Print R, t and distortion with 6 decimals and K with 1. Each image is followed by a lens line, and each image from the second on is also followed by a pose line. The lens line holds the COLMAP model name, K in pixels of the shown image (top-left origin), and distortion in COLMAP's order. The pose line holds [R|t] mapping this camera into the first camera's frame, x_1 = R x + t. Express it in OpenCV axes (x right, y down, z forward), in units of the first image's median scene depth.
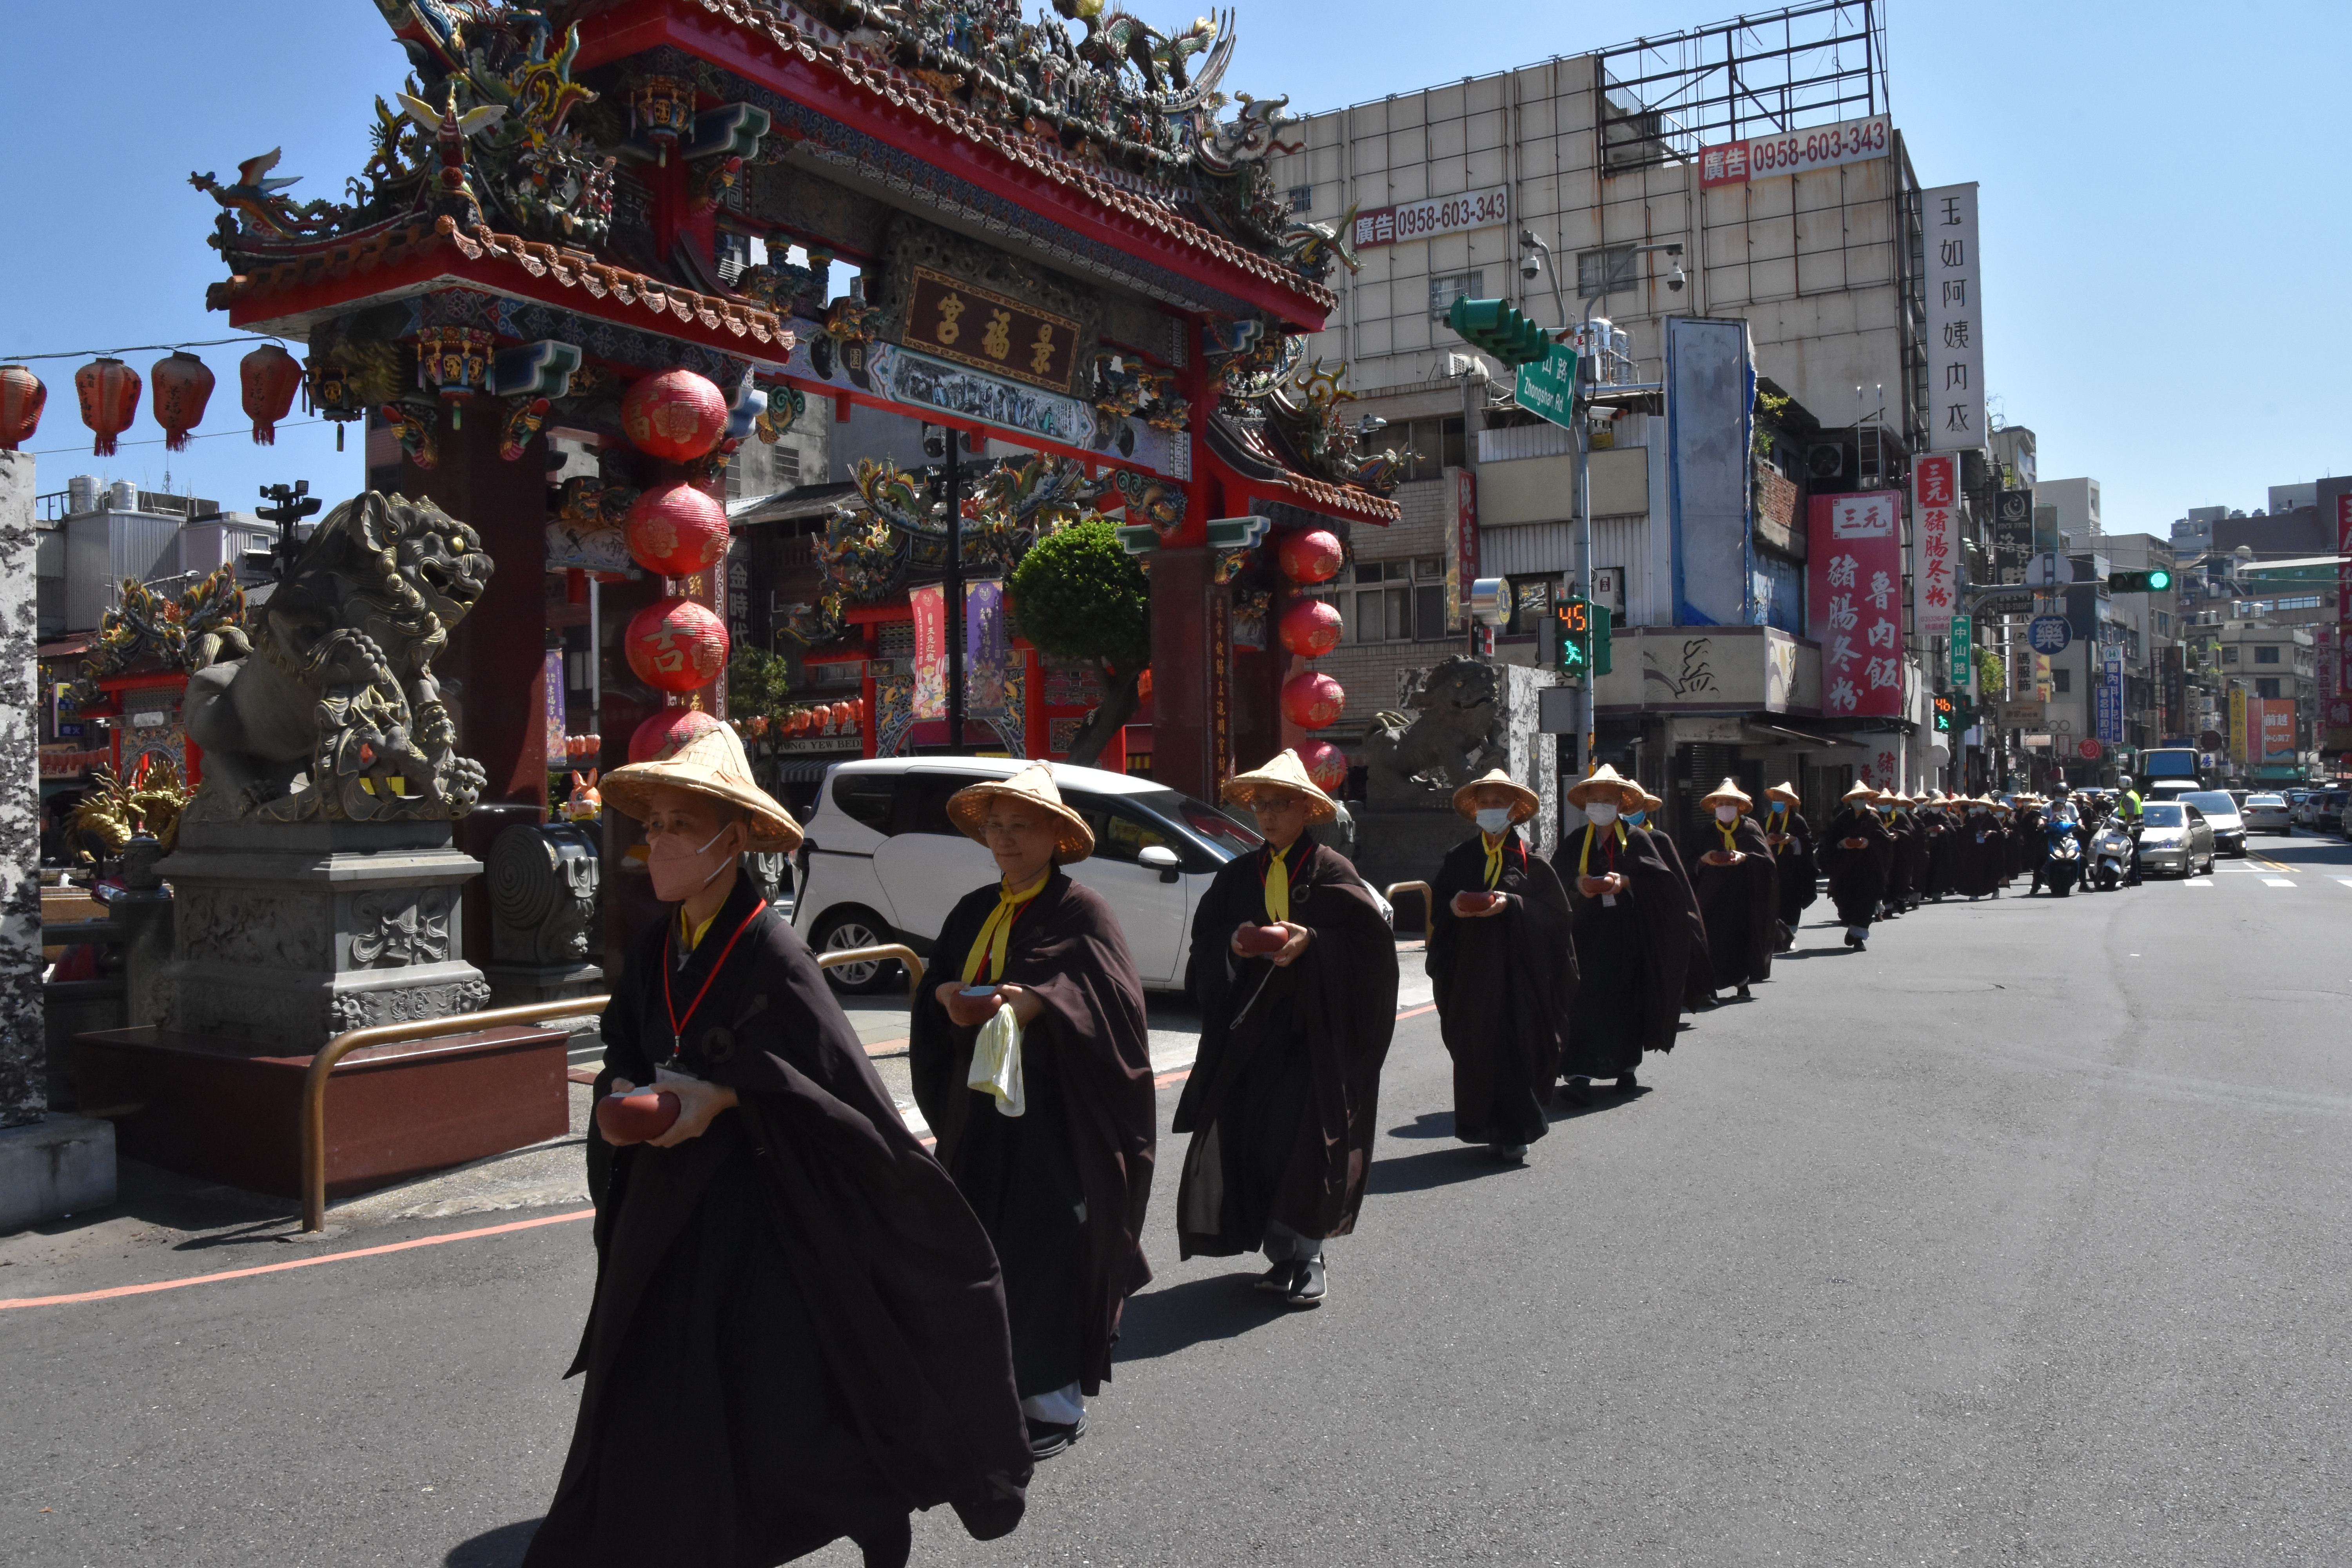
lens RADIAL K [[1836.0, 0, 1182.7], [0, 1836.0, 806.2], [0, 0, 1]] dist [-0.151711, 0.100813]
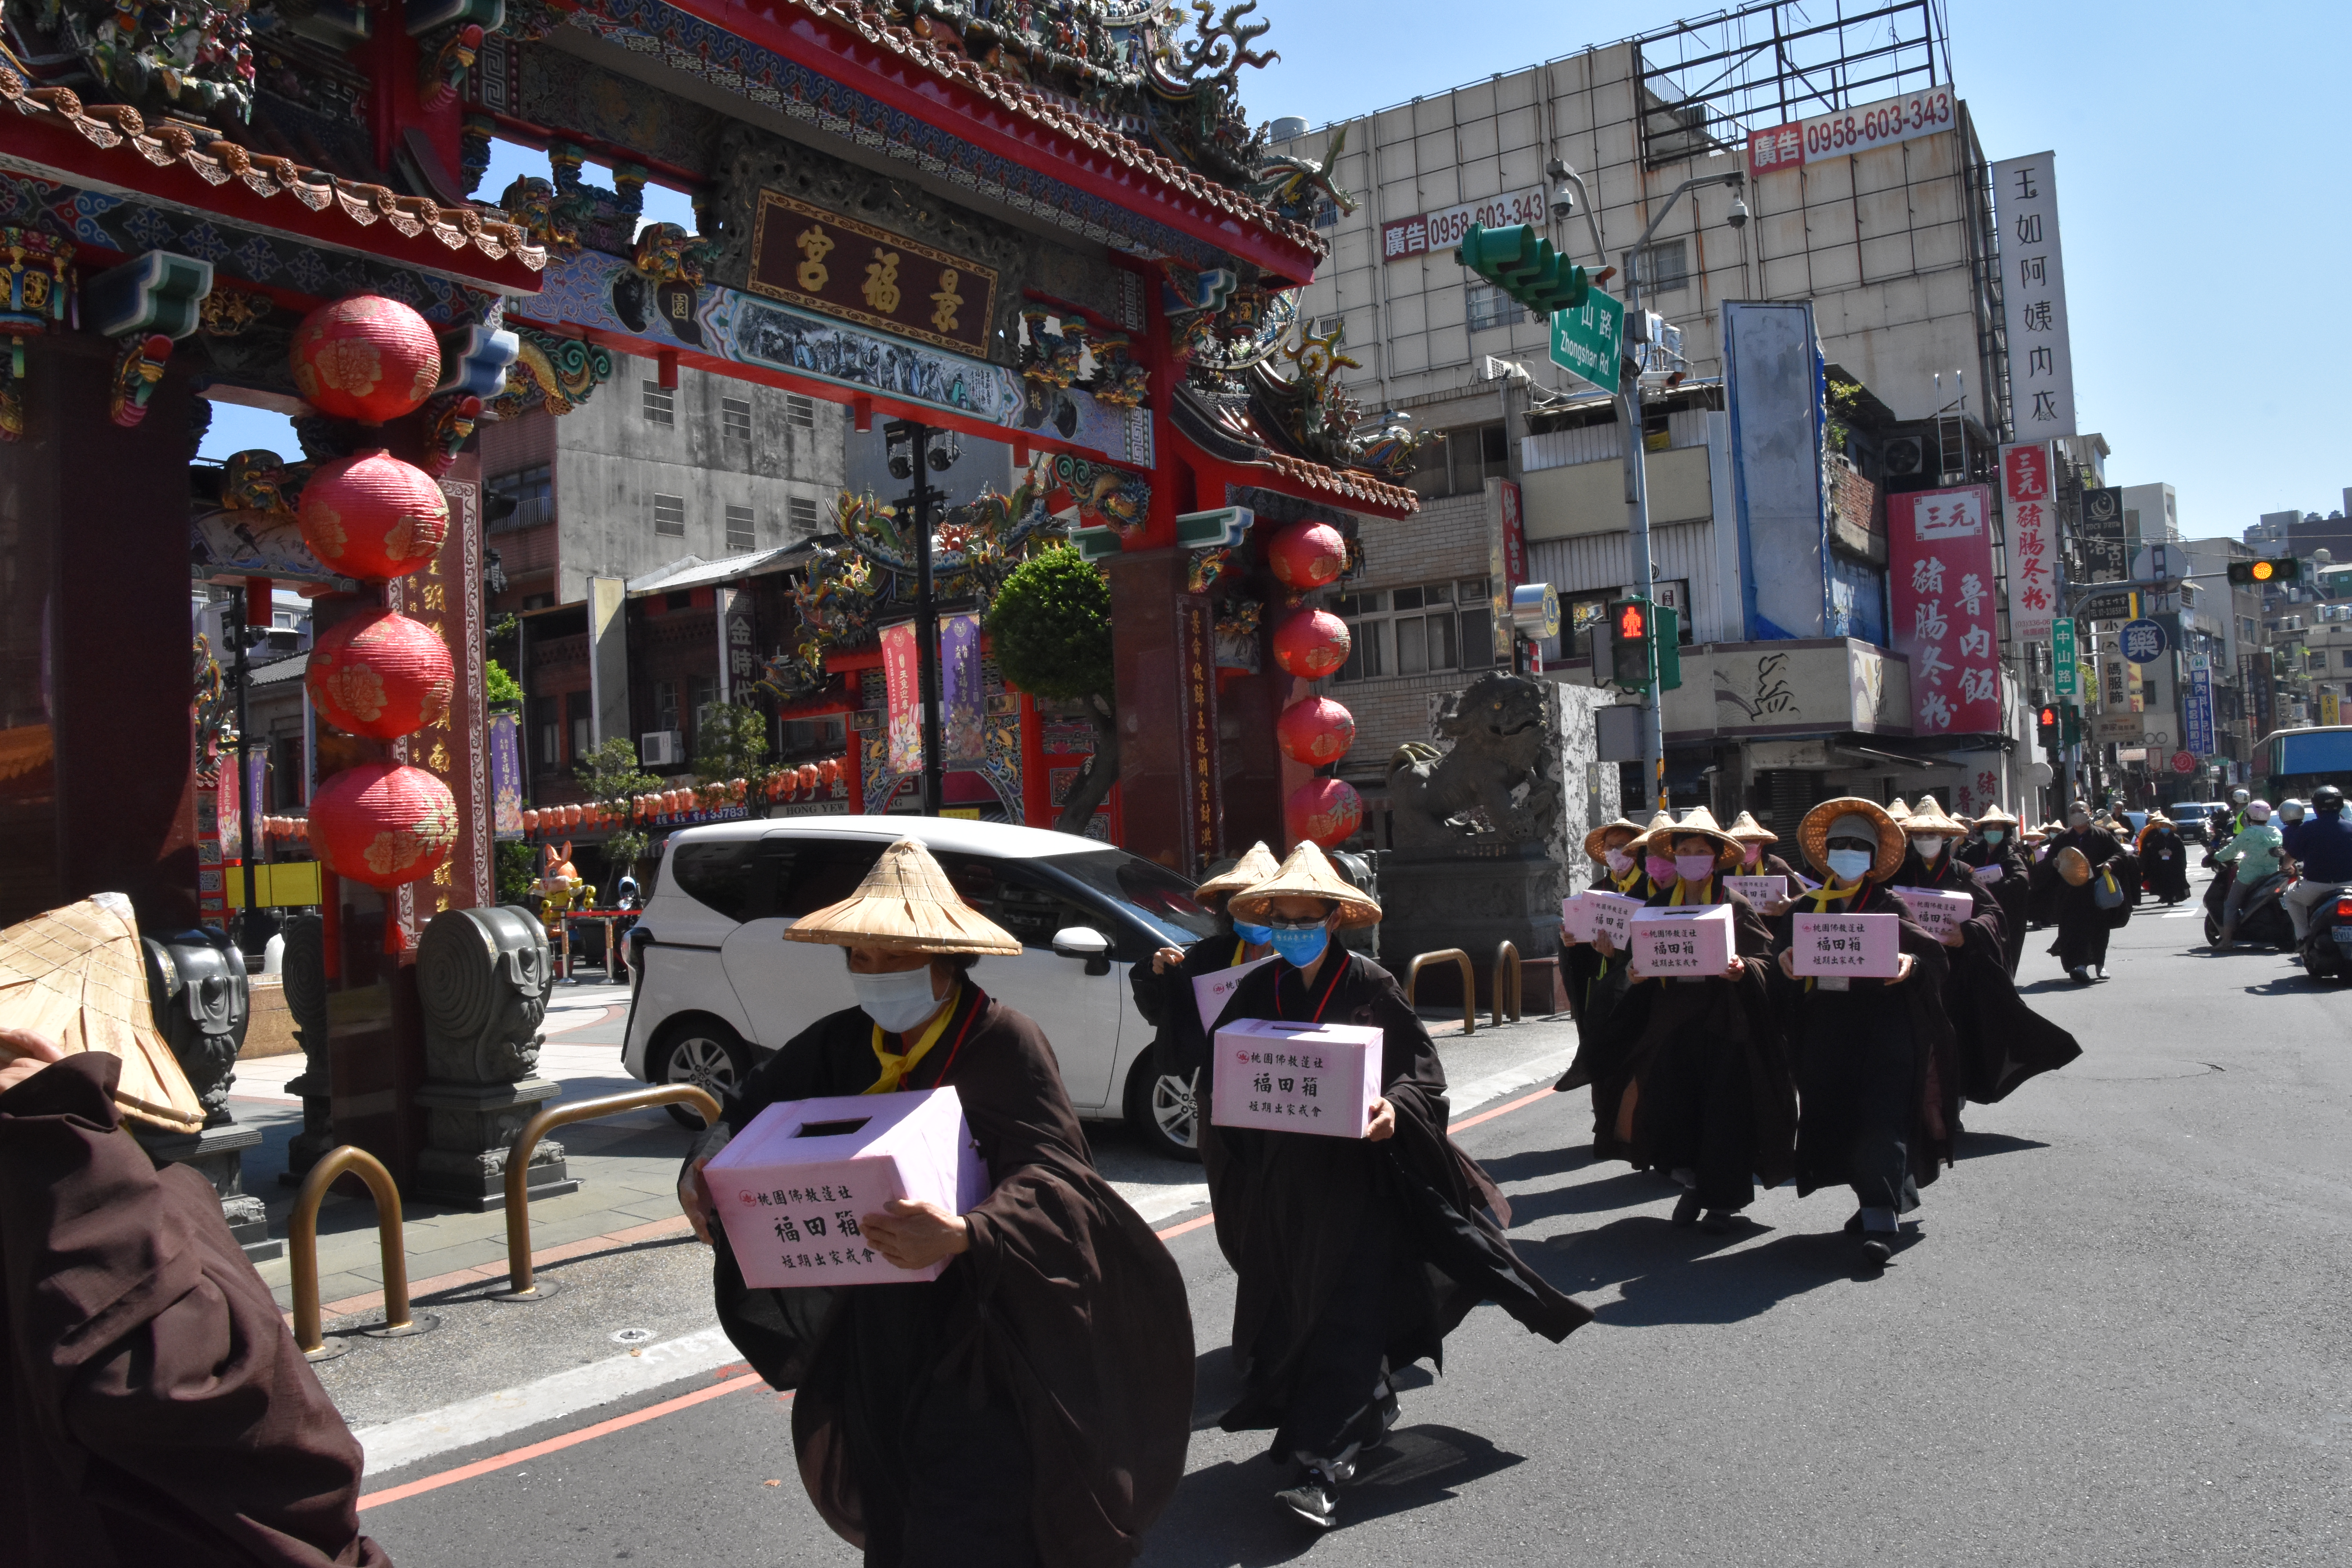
lens RADIAL K [[1836.0, 0, 1182.5], [0, 1836.0, 791.9], [0, 0, 1]] dist [-0.151711, 0.100813]
pose [[0.998692, -0.036174, -0.036144, 0.028900], [0.034856, 0.998727, -0.036470, -0.002217], [0.037418, 0.035162, 0.998681, 0.132607]]
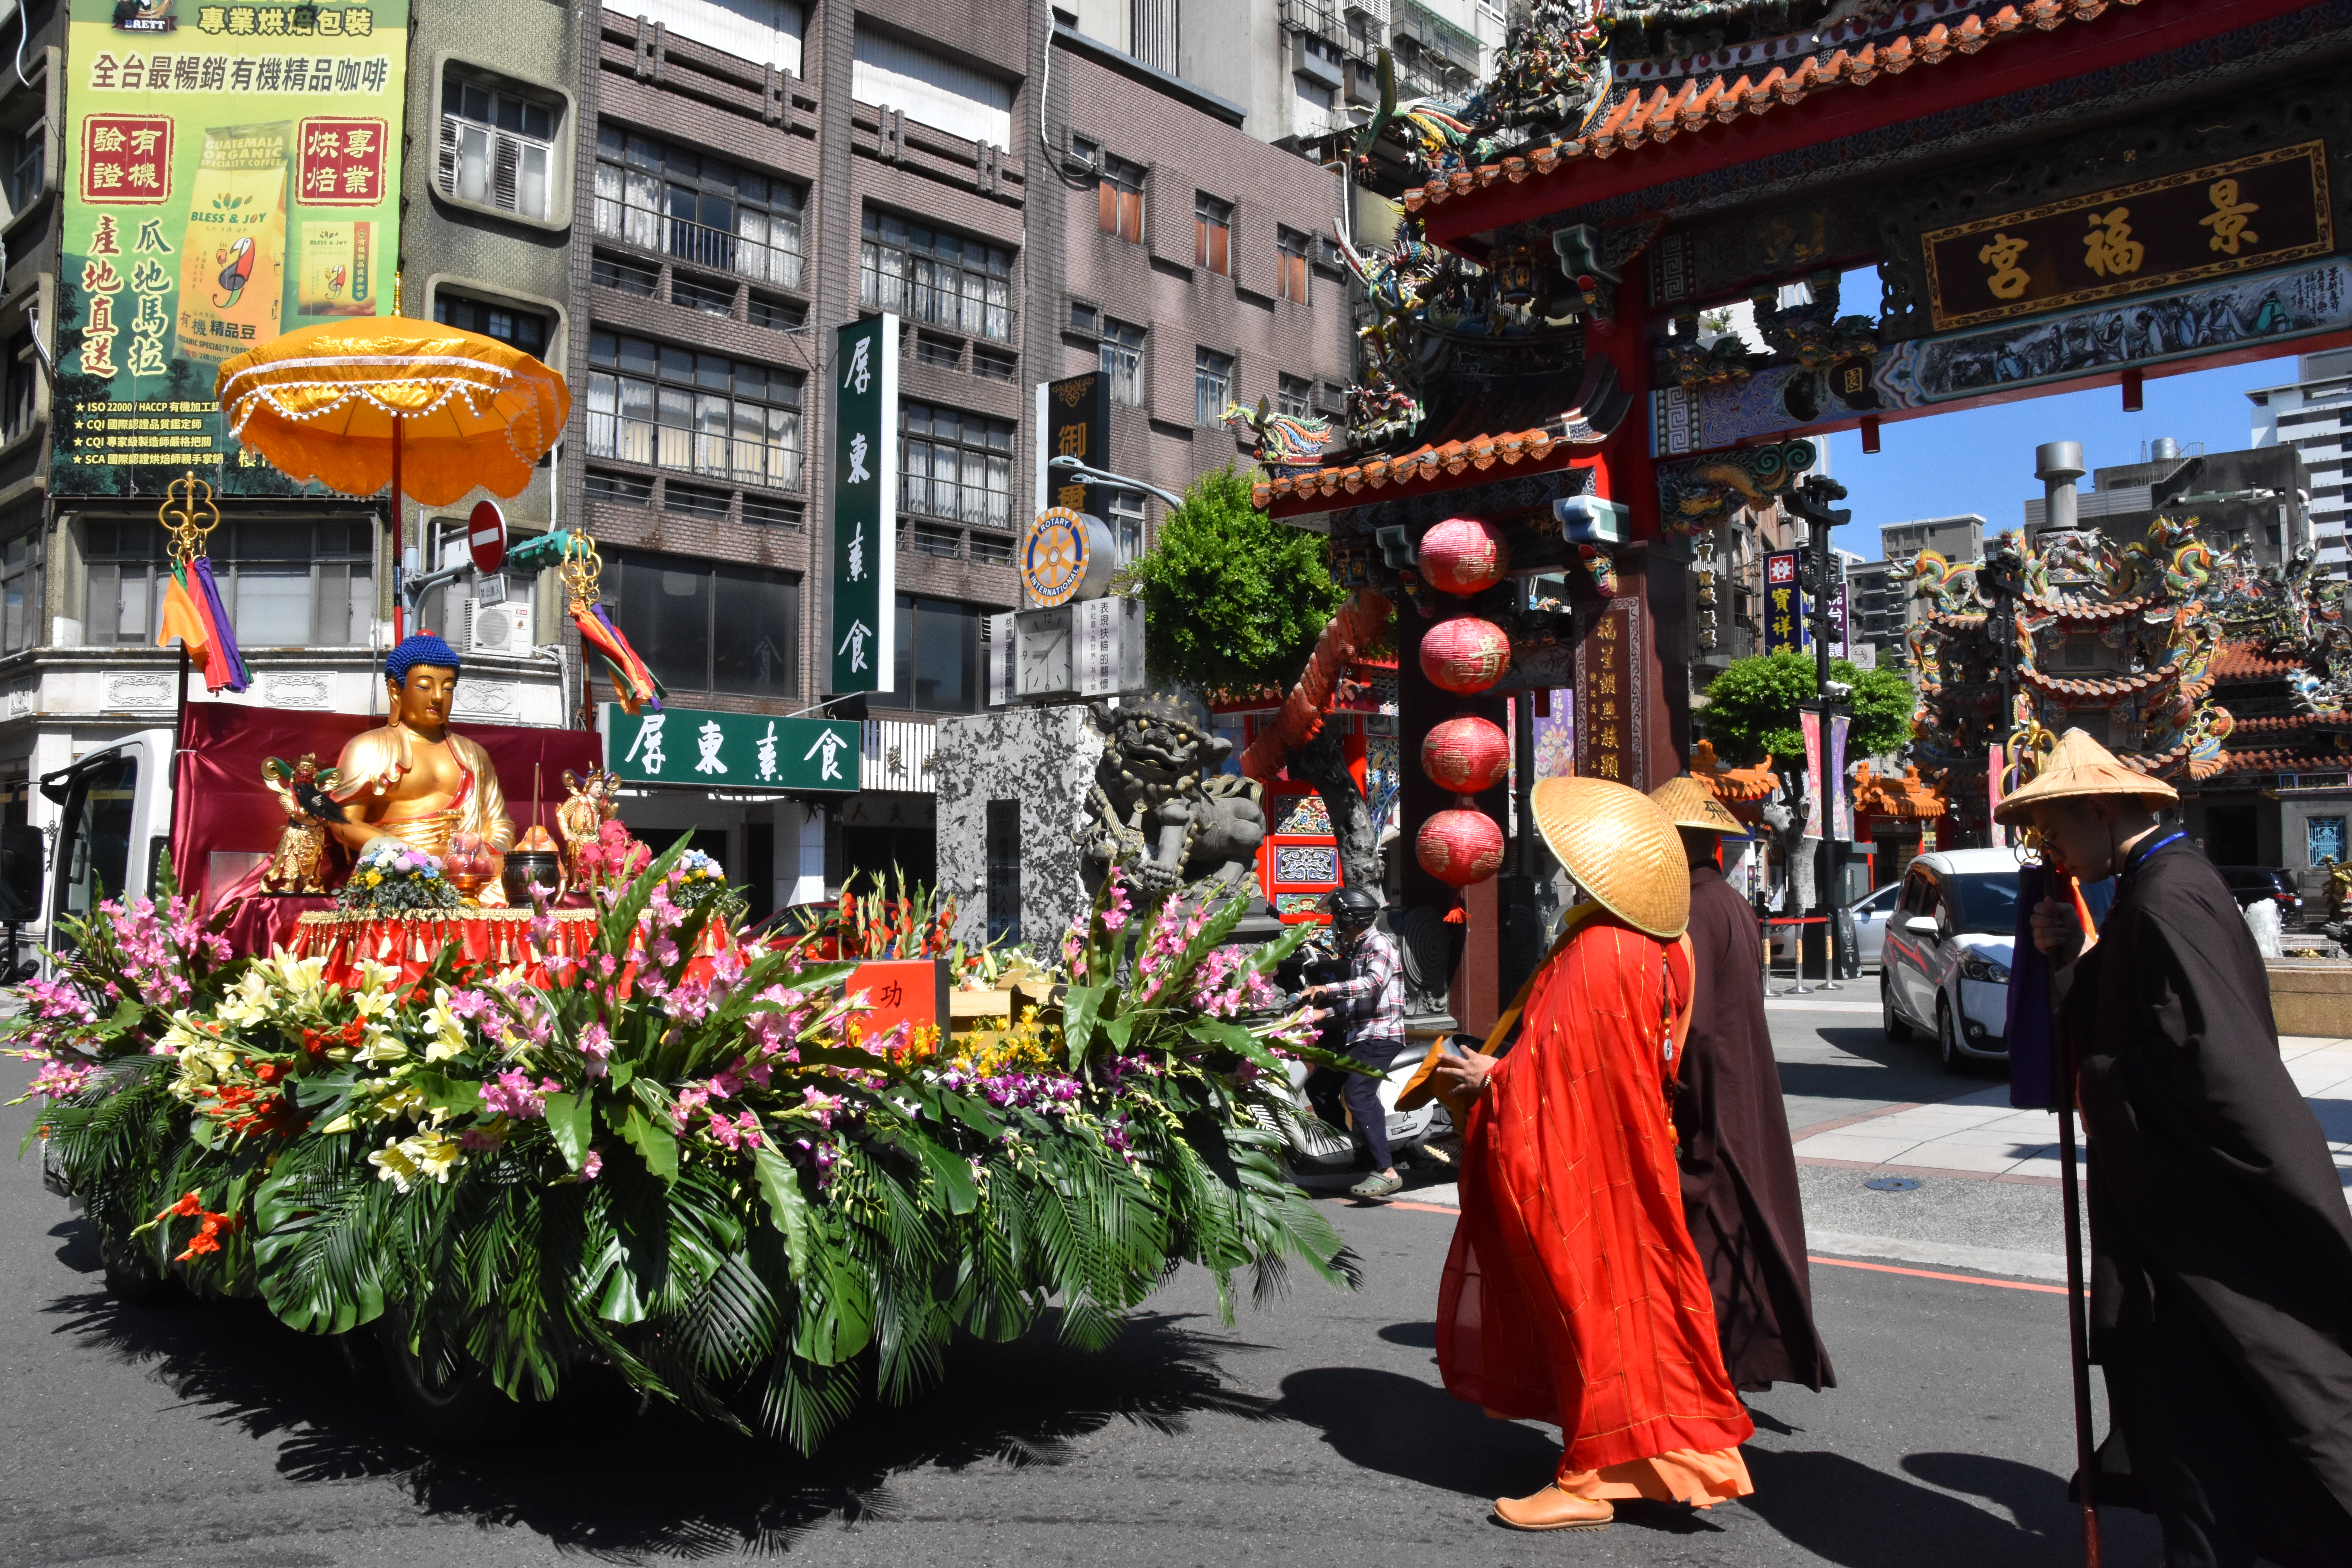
lens RADIAL K [[1836.0, 0, 1169.7], [0, 1836.0, 784.3], [0, 0, 1]] dist [-0.151711, 0.100813]
pose [[-0.229661, -0.036027, -0.972604, 0.385345], [0.000218, 0.999313, -0.037068, -0.011661], [0.973271, -0.008725, -0.229495, 0.468159]]
